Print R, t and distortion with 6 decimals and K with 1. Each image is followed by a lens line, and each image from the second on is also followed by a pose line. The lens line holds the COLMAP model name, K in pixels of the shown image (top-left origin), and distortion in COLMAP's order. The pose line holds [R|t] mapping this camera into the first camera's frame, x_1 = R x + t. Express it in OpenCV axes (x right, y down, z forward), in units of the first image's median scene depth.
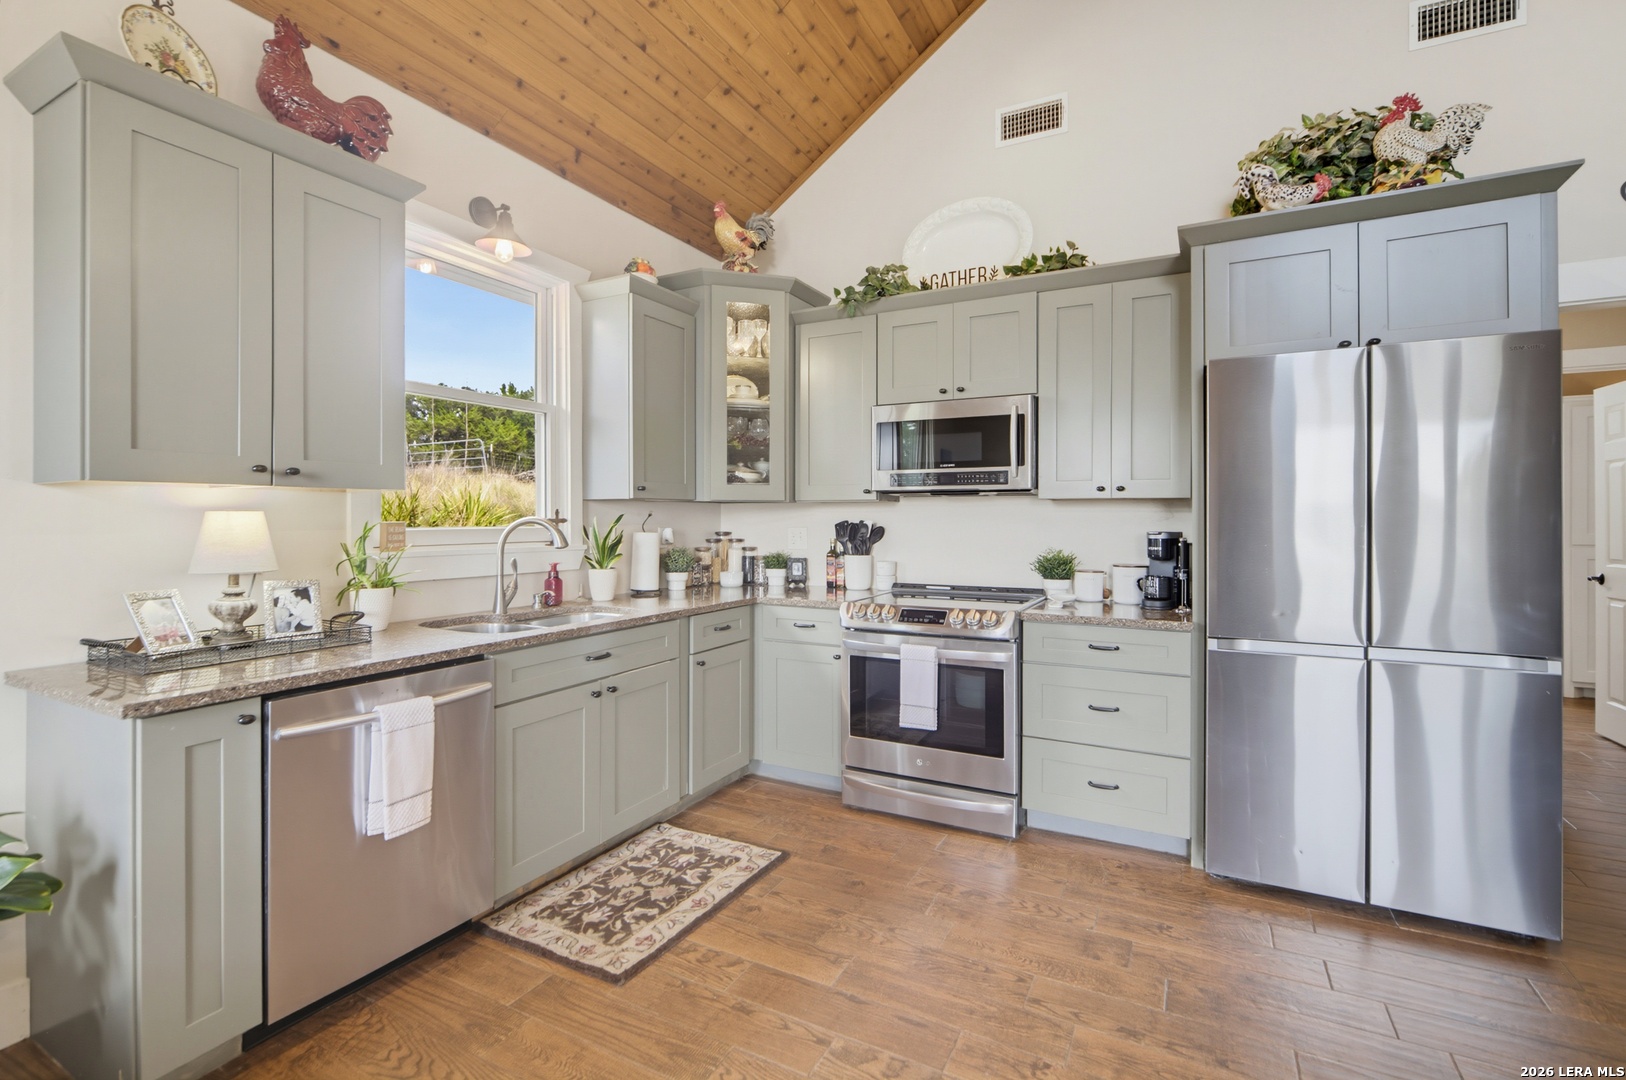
lens RADIAL K [[723.2, 0, 802.4], [0, 723.2, 518.3], [0, 0, 1]] dist [-0.008354, 0.000993]
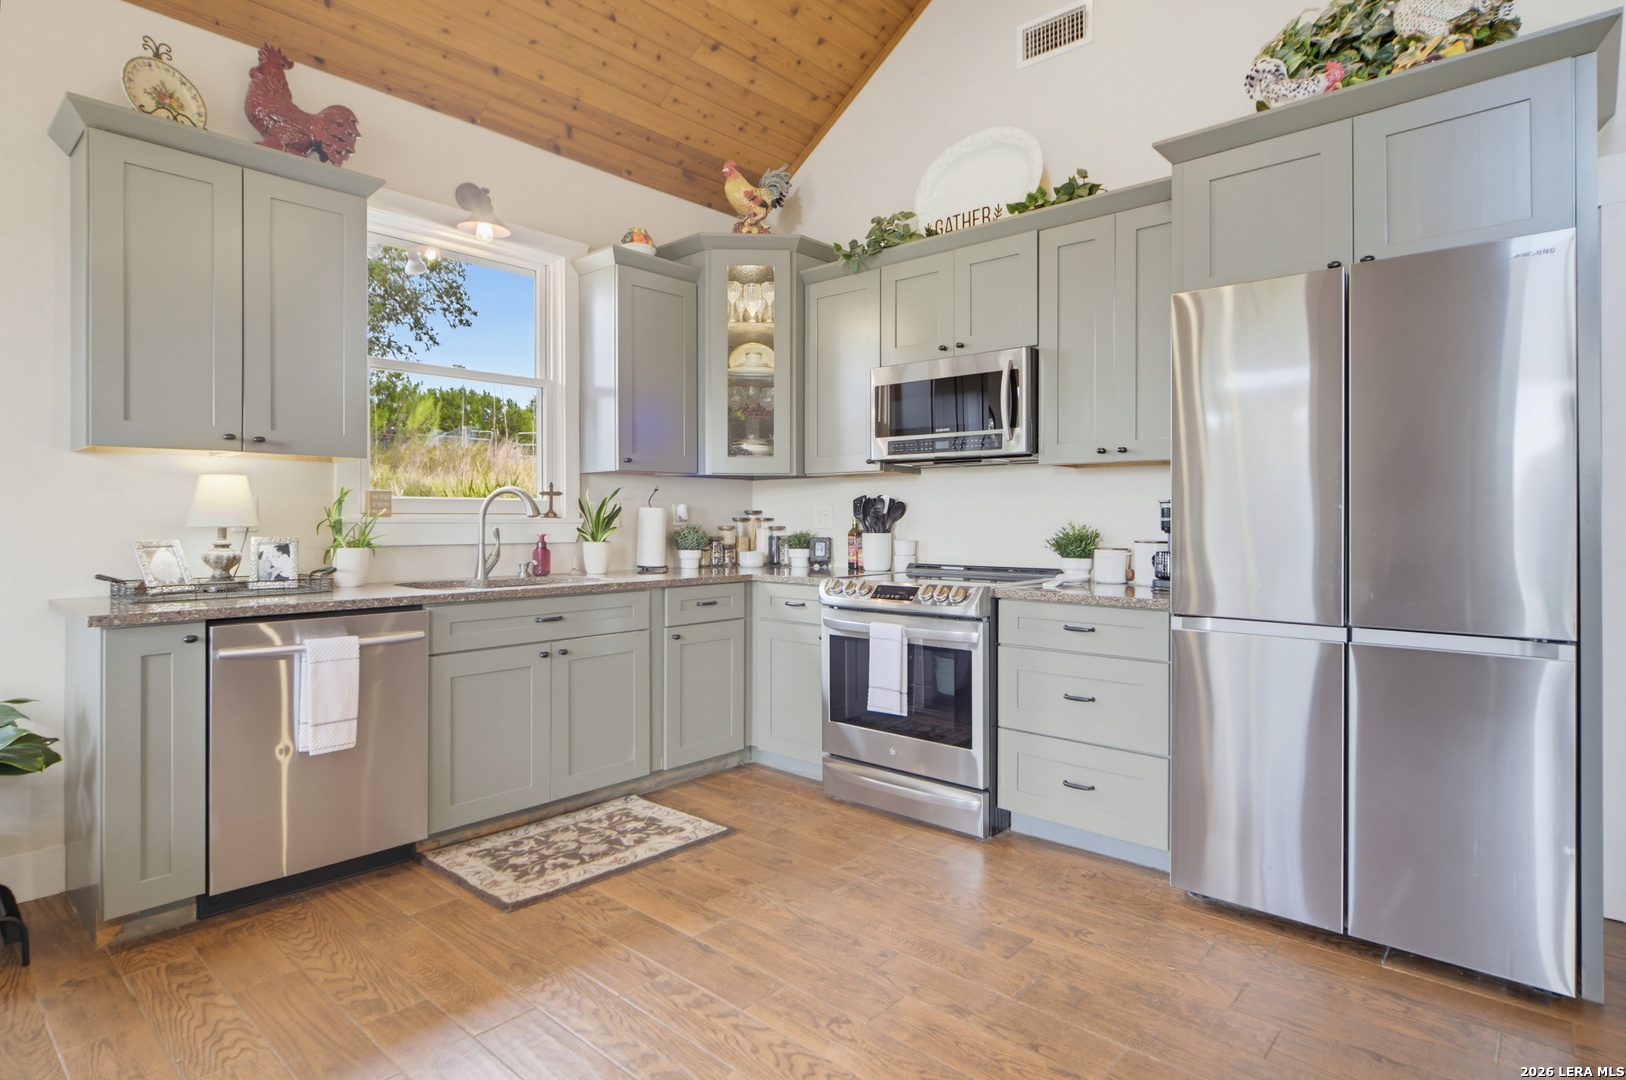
lens RADIAL K [[846.6, 0, 804.7], [0, 846.6, 518.2], [0, 0, 1]] dist [-0.006776, 0.001983]
pose [[0.971484, 0.000340, -0.237103, 0.347112], [-0.000319, 1.000000, 0.000126, 0.045517], [0.237103, -0.000046, 0.971484, -0.084202]]
